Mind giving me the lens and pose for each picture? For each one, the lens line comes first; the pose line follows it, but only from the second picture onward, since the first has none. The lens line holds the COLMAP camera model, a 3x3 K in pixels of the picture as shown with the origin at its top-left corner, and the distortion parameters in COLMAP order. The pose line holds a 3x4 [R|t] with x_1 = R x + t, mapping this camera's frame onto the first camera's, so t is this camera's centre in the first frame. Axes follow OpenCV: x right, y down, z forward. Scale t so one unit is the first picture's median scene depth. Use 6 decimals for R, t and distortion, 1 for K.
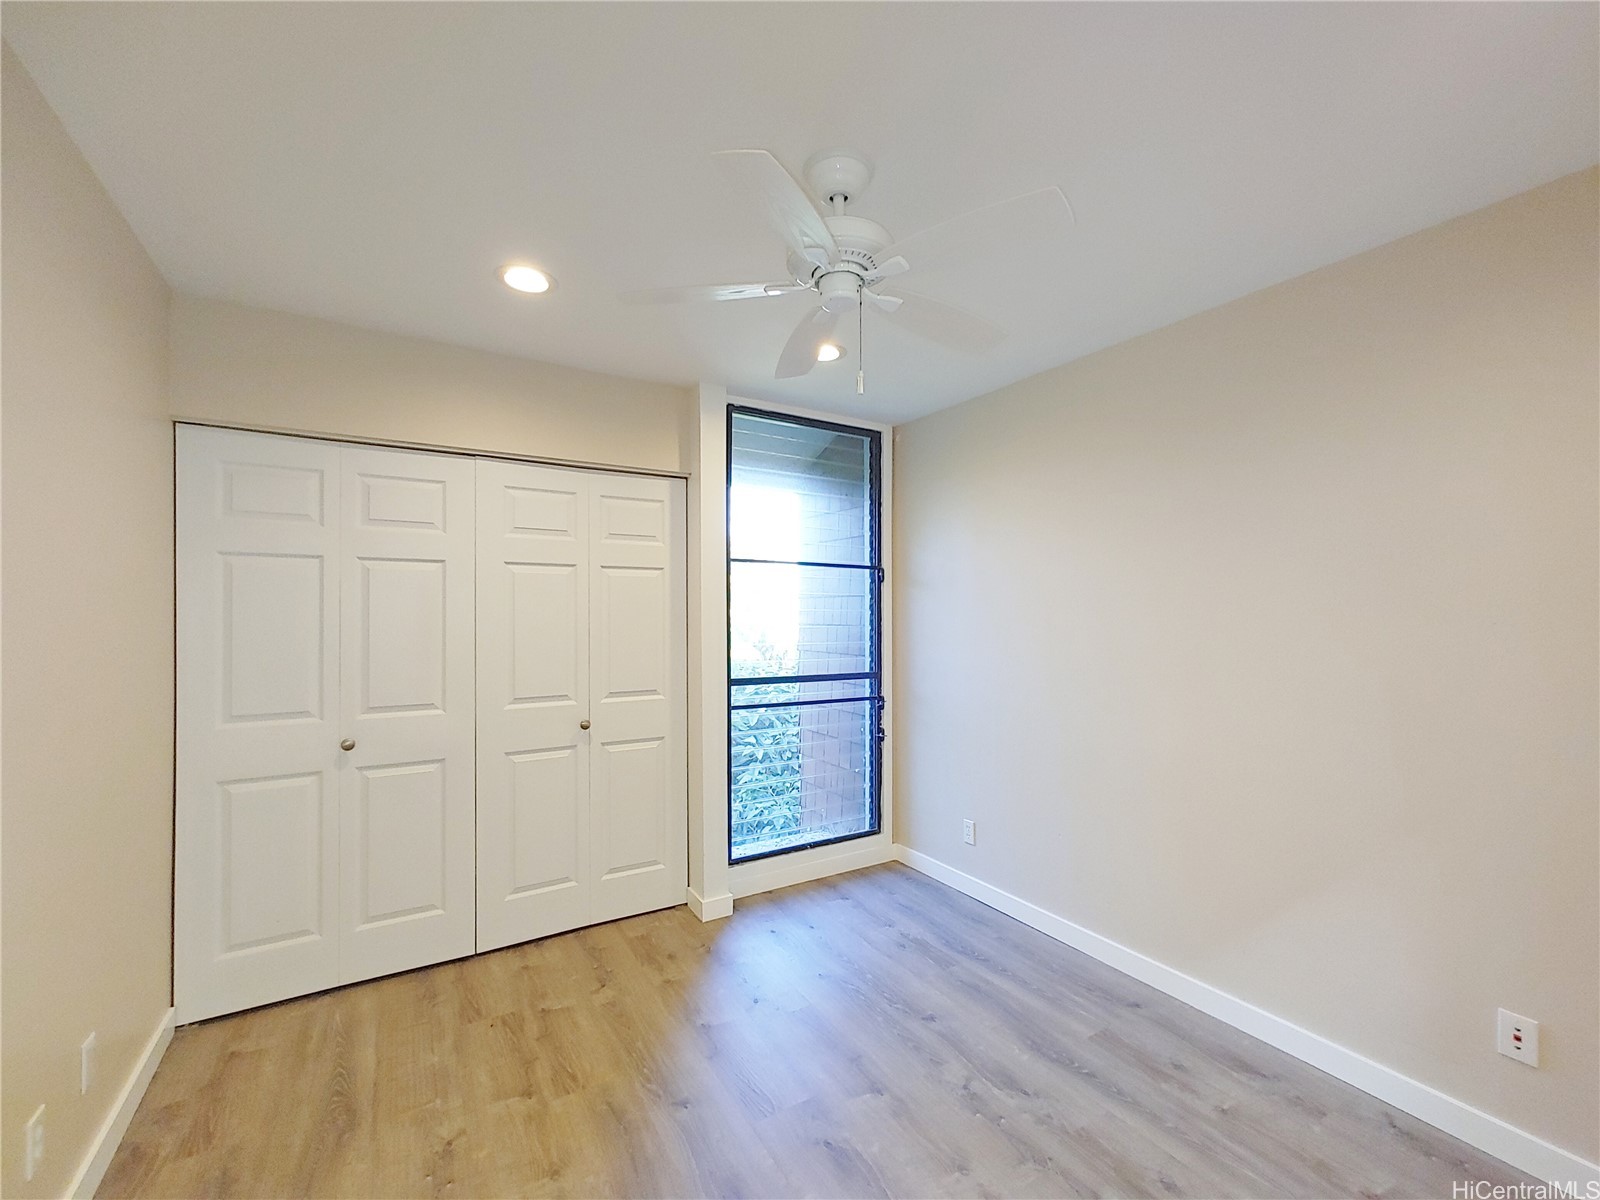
lens RADIAL K [[677.2, 0, 812.2], [0, 677.2, 611.5], [0, 0, 1]] dist [0.000455, 0.001717]
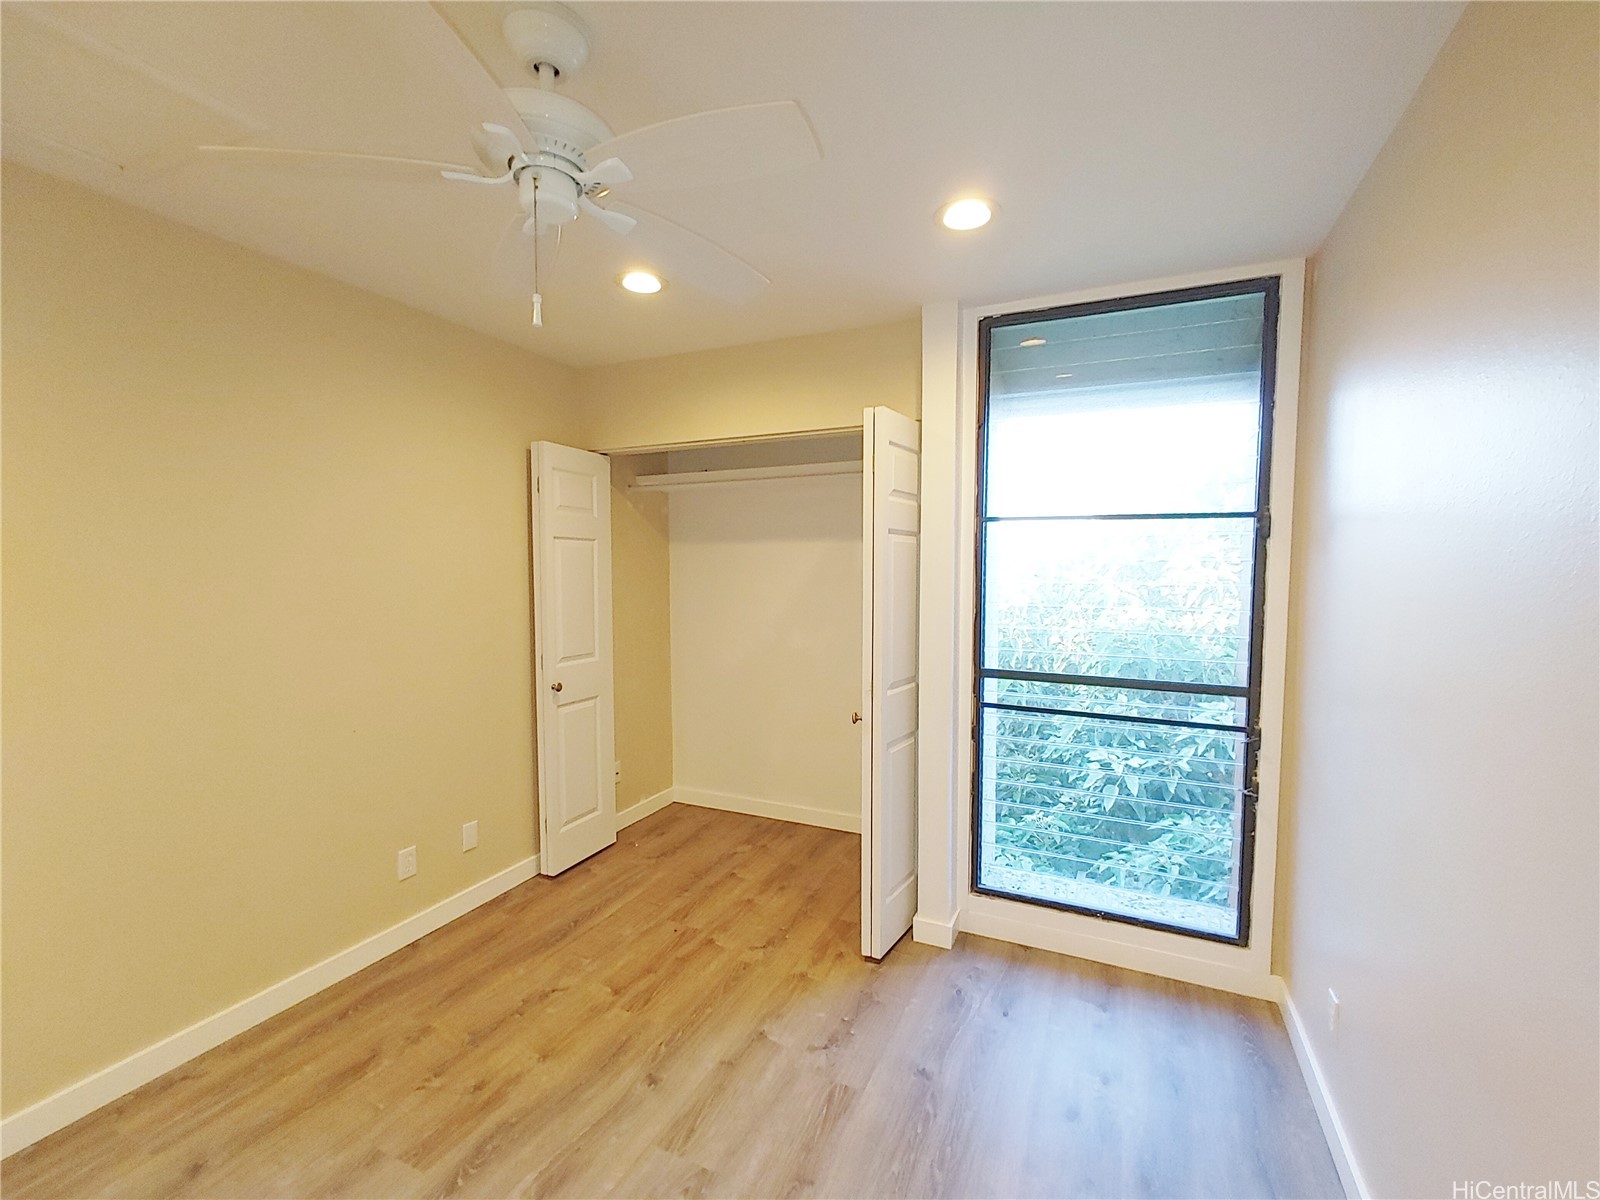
lens RADIAL K [[677.2, 0, 812.2], [0, 677.2, 611.5], [0, 0, 1]] dist [0.000455, 0.001717]
pose [[0.552094, 0.058841, -0.831703, 0.432924], [-0.001422, 0.997572, 0.069632, -0.023755], [0.833781, -0.037261, 0.550837, 0.393195]]
